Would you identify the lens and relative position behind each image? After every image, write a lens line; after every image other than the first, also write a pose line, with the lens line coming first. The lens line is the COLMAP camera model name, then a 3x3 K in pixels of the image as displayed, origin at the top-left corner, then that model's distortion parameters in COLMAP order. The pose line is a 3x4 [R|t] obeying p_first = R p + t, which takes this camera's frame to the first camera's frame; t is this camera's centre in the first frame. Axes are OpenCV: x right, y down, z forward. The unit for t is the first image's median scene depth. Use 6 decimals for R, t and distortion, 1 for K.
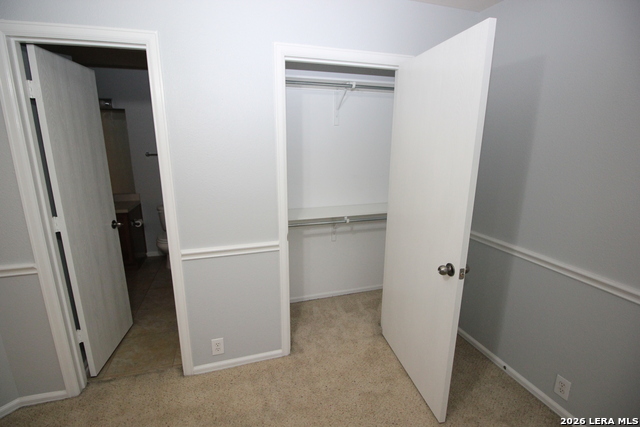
lens RADIAL K [[299.1, 0, 320.7], [0, 299.1, 215.6], [0, 0, 1]] dist [-0.008258, -0.005438]
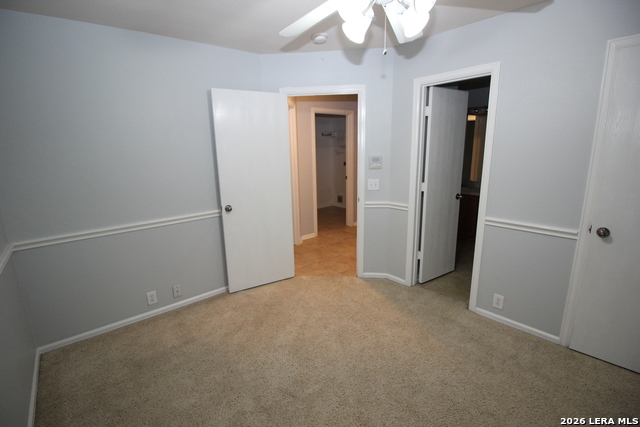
lens RADIAL K [[299.1, 0, 318.5], [0, 299.1, 213.9], [0, 0, 1]] dist [-0.008258, -0.005438]
pose [[0.401388, 0.190475, -0.895883, 0.434327], [-0.183576, 0.975019, 0.125052, 0.070155], [0.897322, 0.114269, 0.426328, -0.266580]]
